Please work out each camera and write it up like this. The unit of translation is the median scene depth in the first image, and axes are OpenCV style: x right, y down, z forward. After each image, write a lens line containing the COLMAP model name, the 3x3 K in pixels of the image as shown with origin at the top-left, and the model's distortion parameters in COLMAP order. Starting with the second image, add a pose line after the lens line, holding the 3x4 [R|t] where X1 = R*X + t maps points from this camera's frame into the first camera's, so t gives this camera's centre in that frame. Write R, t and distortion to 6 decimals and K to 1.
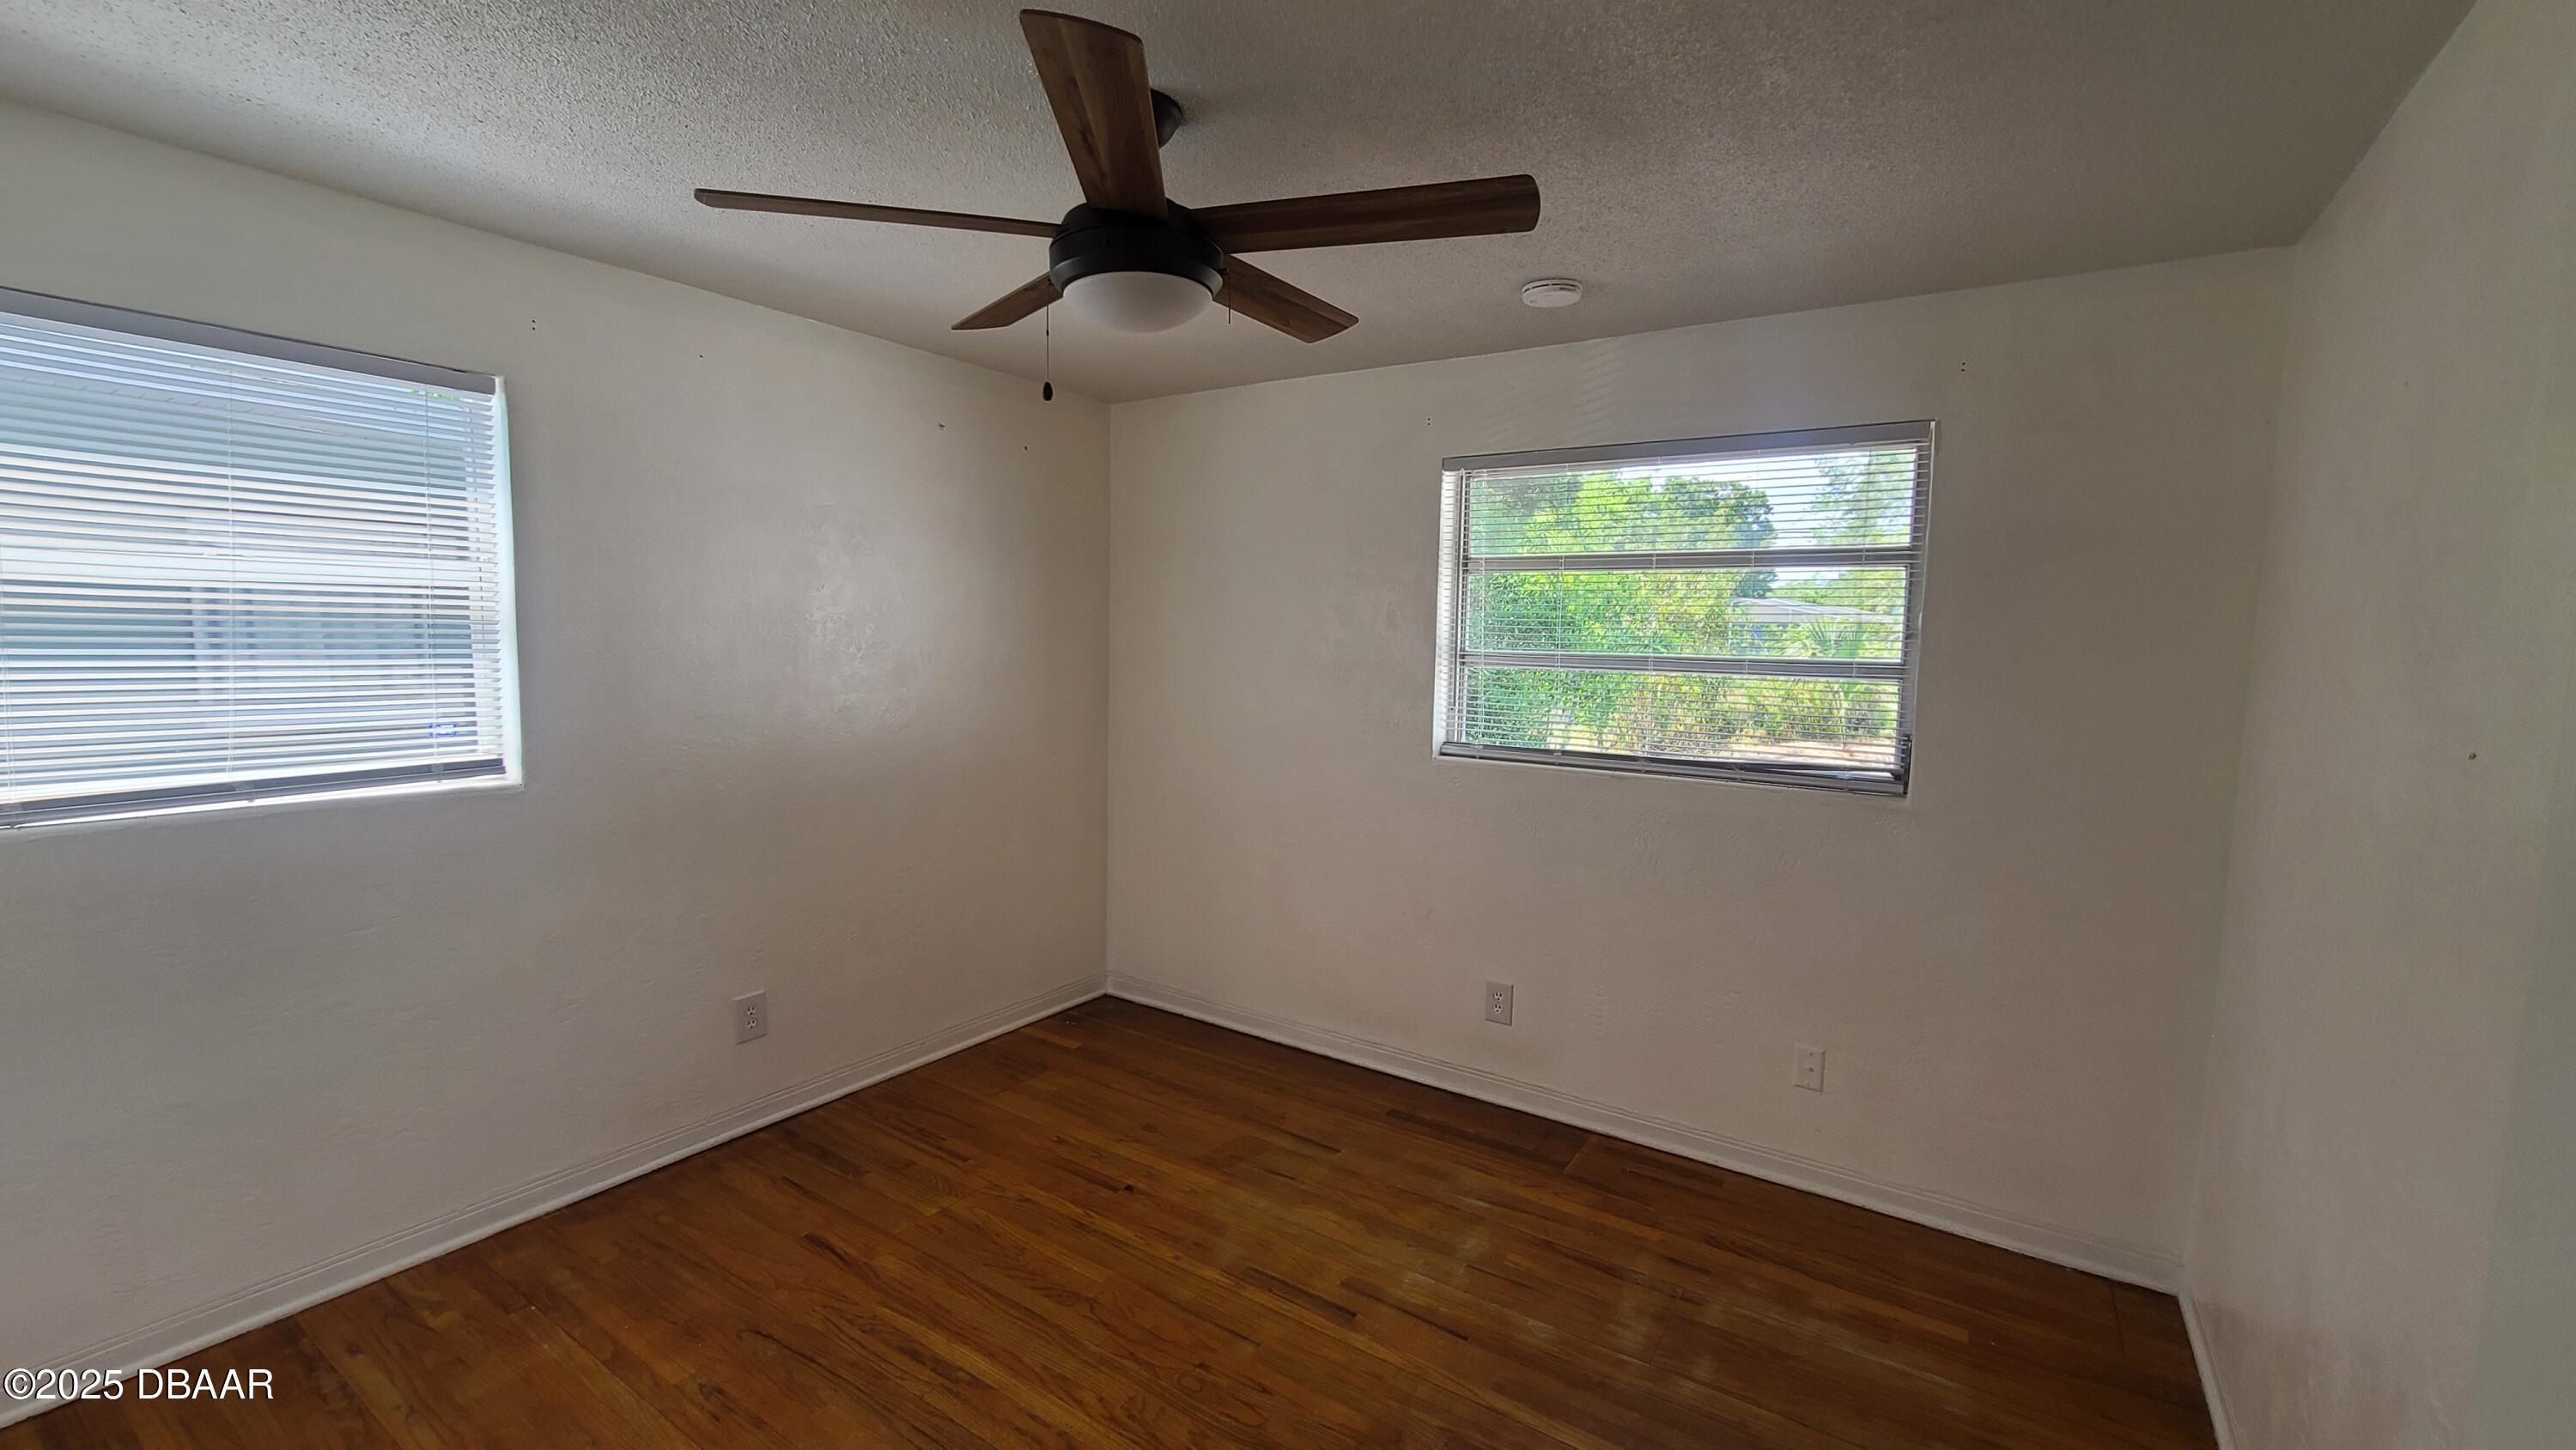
lens RADIAL K [[1057.7, 0, 1284.2], [0, 1057.7, 723.3], [0, 0, 1]] dist [0.001978, 0.000061]
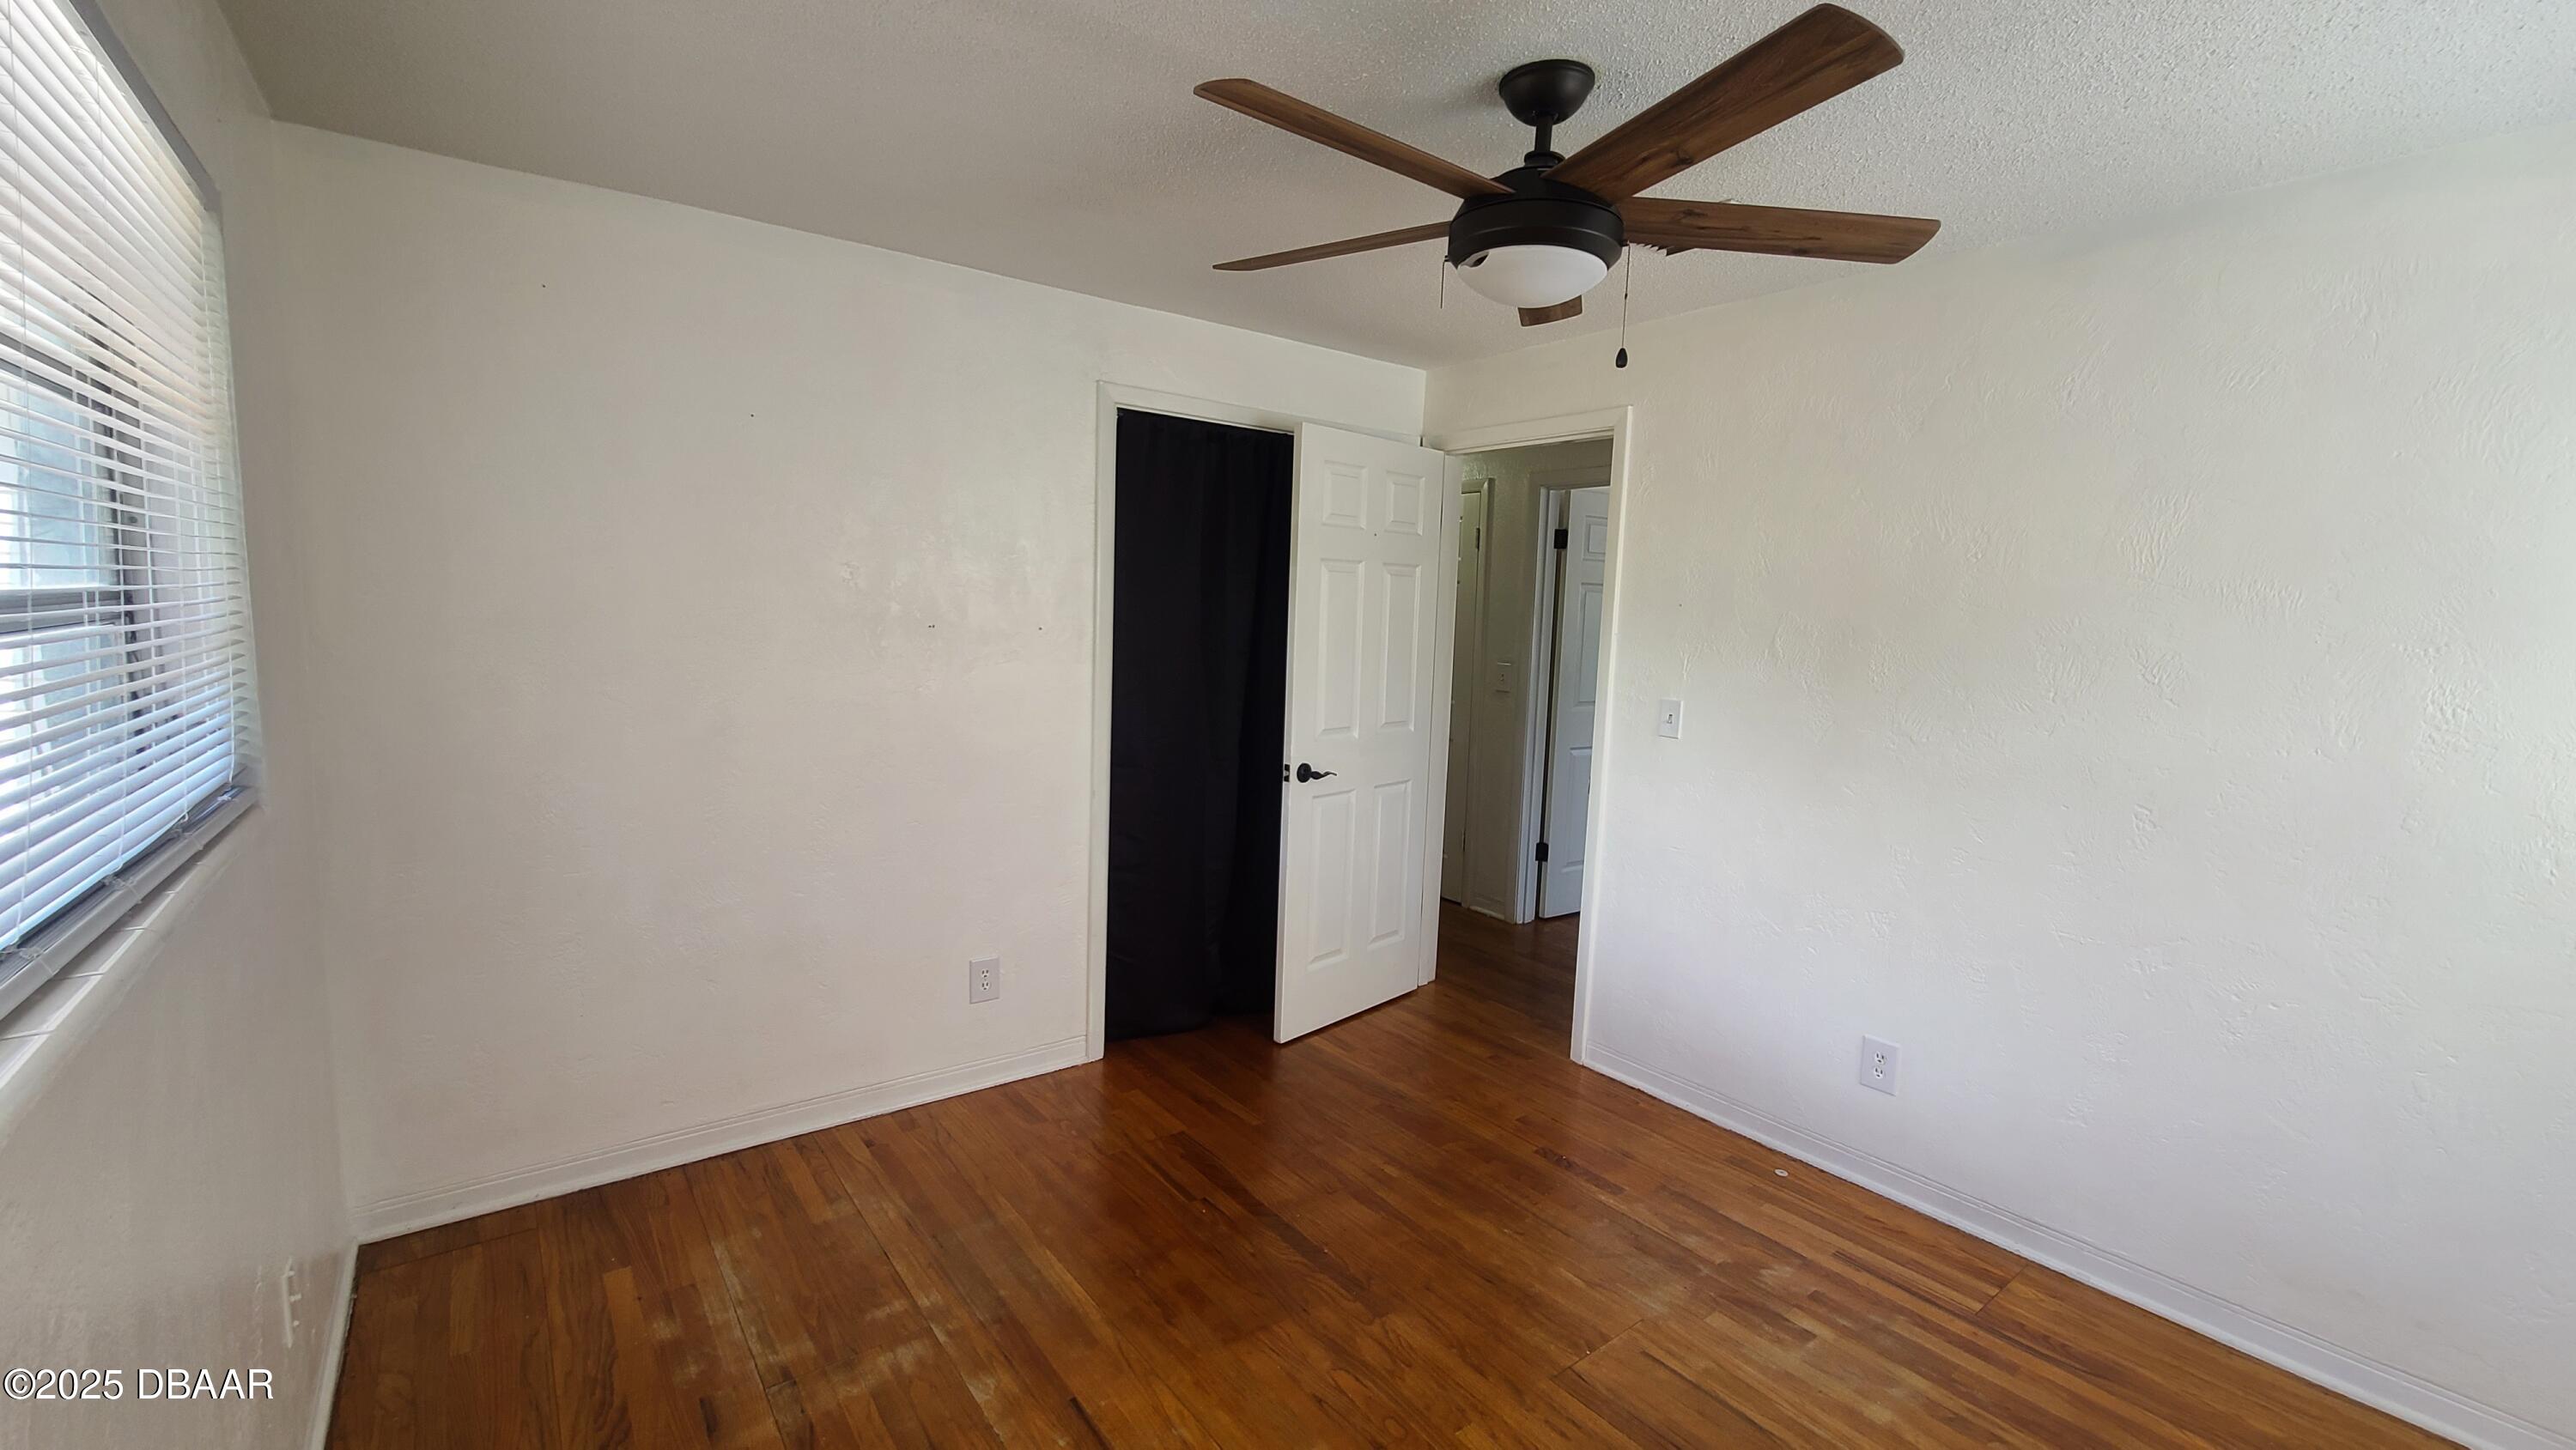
lens RADIAL K [[1057.7, 0, 1284.2], [0, 1057.7, 723.3], [0, 0, 1]] dist [0.001978, 0.000061]
pose [[-0.944786, -0.086573, 0.316046, -0.215338], [-0.025517, 0.980978, 0.192433, -0.131505], [-0.326694, 0.173743, -0.929023, 1.628908]]
